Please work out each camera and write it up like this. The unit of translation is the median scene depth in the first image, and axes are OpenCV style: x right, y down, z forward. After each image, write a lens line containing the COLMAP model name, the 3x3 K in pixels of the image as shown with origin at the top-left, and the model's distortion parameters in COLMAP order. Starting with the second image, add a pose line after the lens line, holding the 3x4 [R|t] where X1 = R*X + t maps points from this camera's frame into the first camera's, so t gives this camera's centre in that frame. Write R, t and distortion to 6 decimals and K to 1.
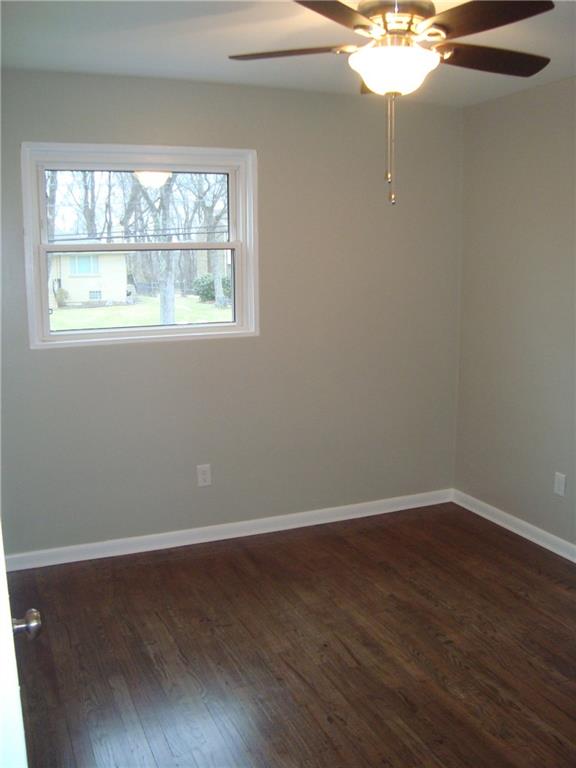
lens RADIAL K [[738.1, 0, 301.6], [0, 738.1, 382.0], [0, 0, 1]] dist [-0.205748, 0.186378]
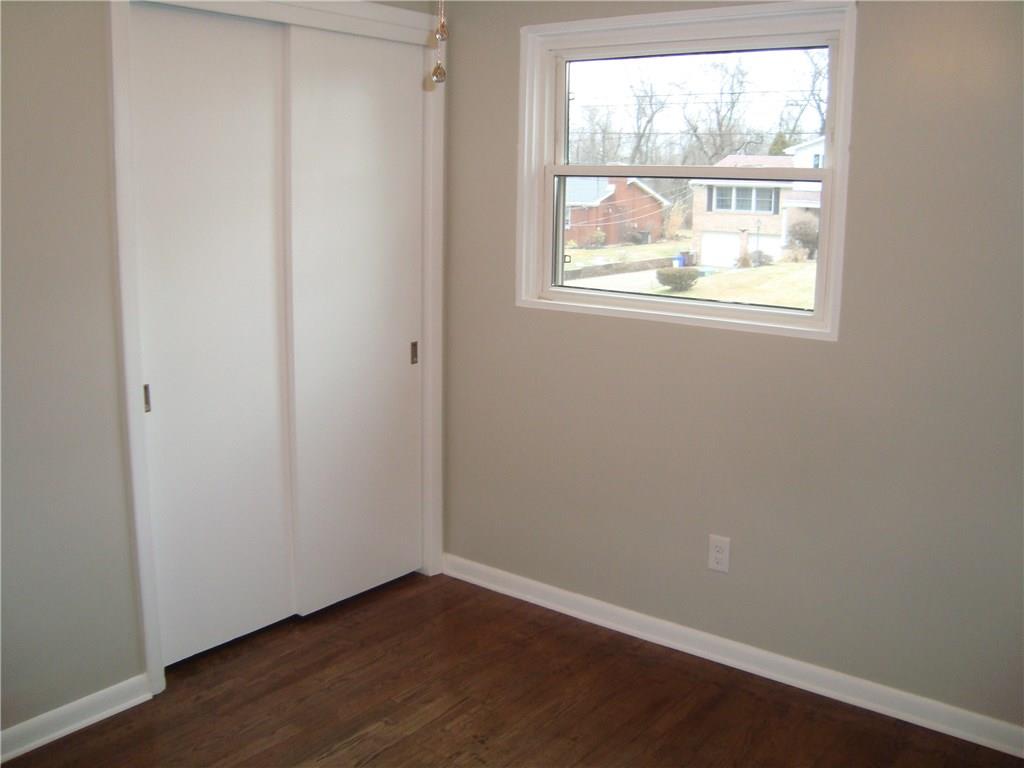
lens RADIAL K [[984.2, 0, 505.1], [0, 984.2, 391.2], [0, 0, 1]] dist [-0.205748, 0.186378]
pose [[0.459964, 0.193784, -0.866534, 0.514280], [-0.166291, 0.977428, 0.130315, -0.089172], [0.872227, 0.084156, 0.481806, 0.504871]]
